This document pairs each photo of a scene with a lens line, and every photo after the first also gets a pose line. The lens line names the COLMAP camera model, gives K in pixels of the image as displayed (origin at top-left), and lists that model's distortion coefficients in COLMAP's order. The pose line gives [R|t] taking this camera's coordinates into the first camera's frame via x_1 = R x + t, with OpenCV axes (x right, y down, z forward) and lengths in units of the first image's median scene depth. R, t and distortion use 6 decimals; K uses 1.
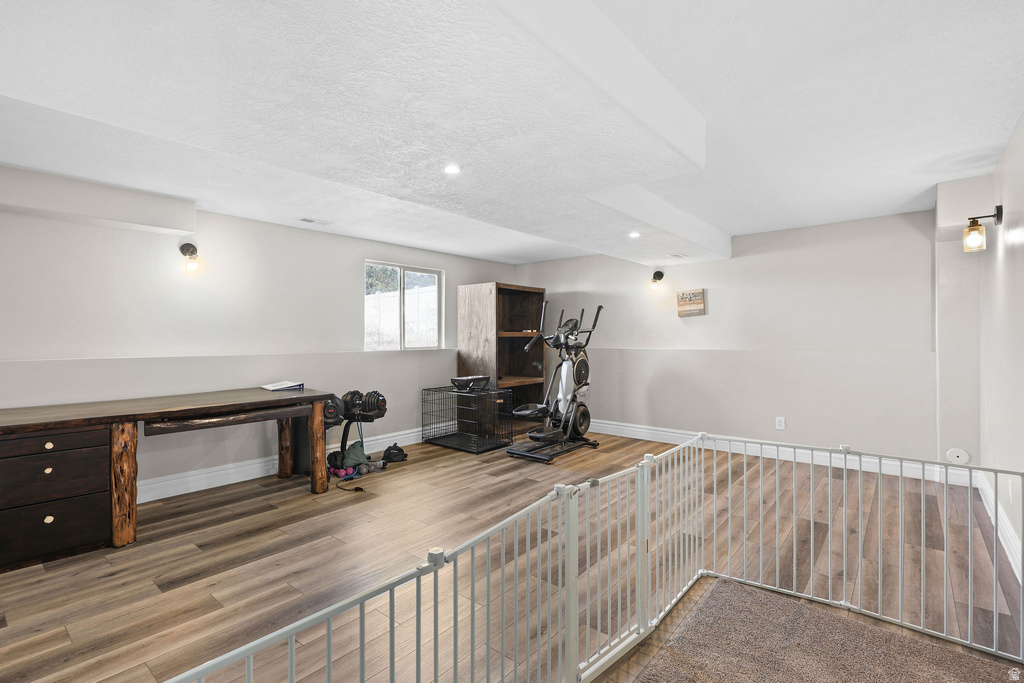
lens RADIAL K [[472.6, 0, 508.6], [0, 472.6, 339.2], [0, 0, 1]] dist [-0.002530, -0.000253]
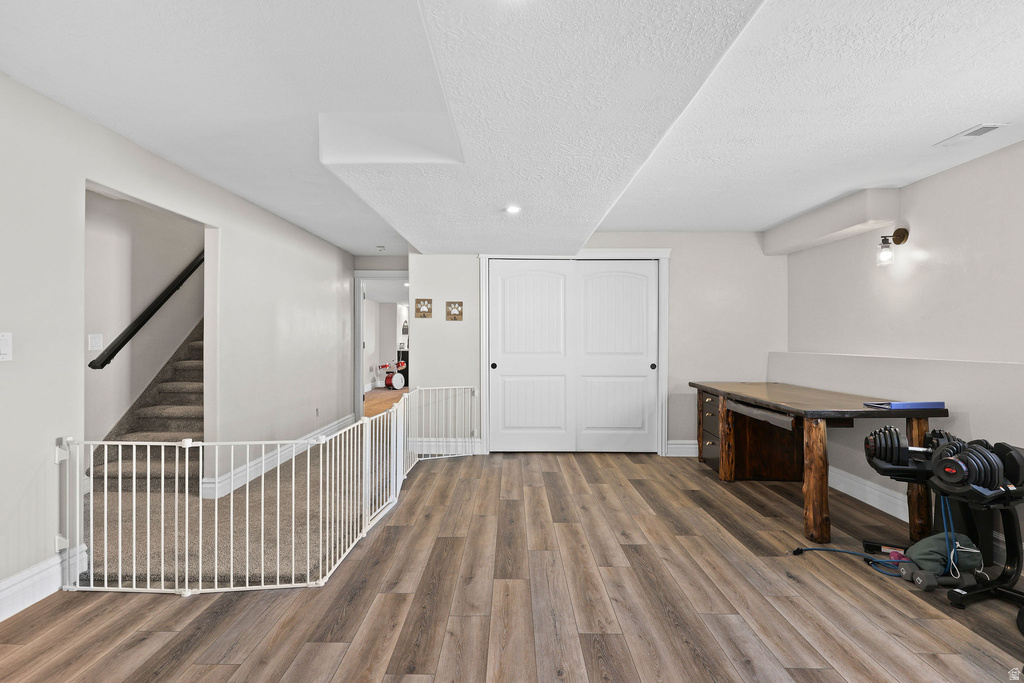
lens RADIAL K [[496.7, 0, 510.0], [0, 496.7, 340.5], [0, 0, 1]] dist [0.002593, 0.000447]
pose [[-0.775650, 0.000932, -0.631163, 0.580278], [-0.001523, 0.999993, 0.003348, 0.002318], [0.631162, 0.003558, -0.775643, 1.567062]]
